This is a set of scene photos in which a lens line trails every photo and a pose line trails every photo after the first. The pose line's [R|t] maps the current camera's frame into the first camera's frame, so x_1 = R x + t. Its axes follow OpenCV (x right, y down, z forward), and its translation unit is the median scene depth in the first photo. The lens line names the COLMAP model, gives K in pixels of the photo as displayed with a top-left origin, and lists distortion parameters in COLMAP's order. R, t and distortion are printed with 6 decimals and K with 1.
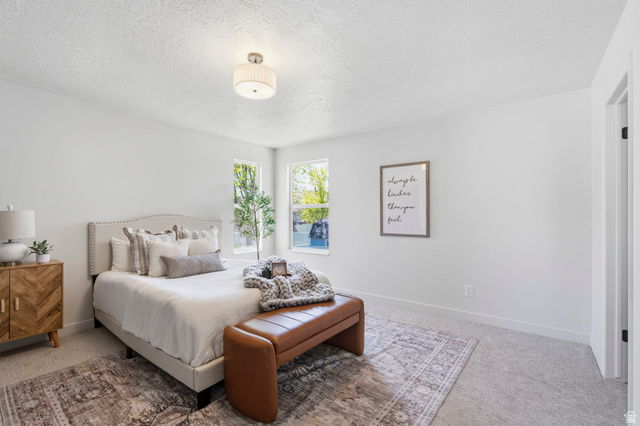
lens RADIAL K [[288.8, 0, 319.0], [0, 288.8, 217.5], [0, 0, 1]] dist [-0.009895, -0.000463]
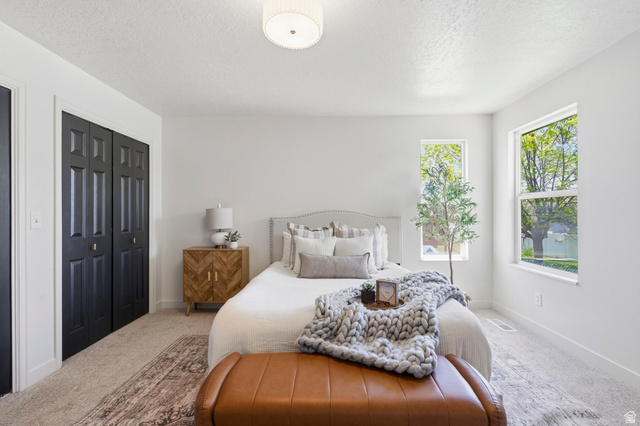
lens RADIAL K [[288.8, 0, 319.0], [0, 288.8, 217.5], [0, 0, 1]] dist [-0.009895, -0.000463]
pose [[0.587417, 0.006535, -0.809258, 0.318613], [-0.003548, 0.999979, 0.005500, 0.010237], [0.809277, -0.000360, 0.587427, 0.545387]]
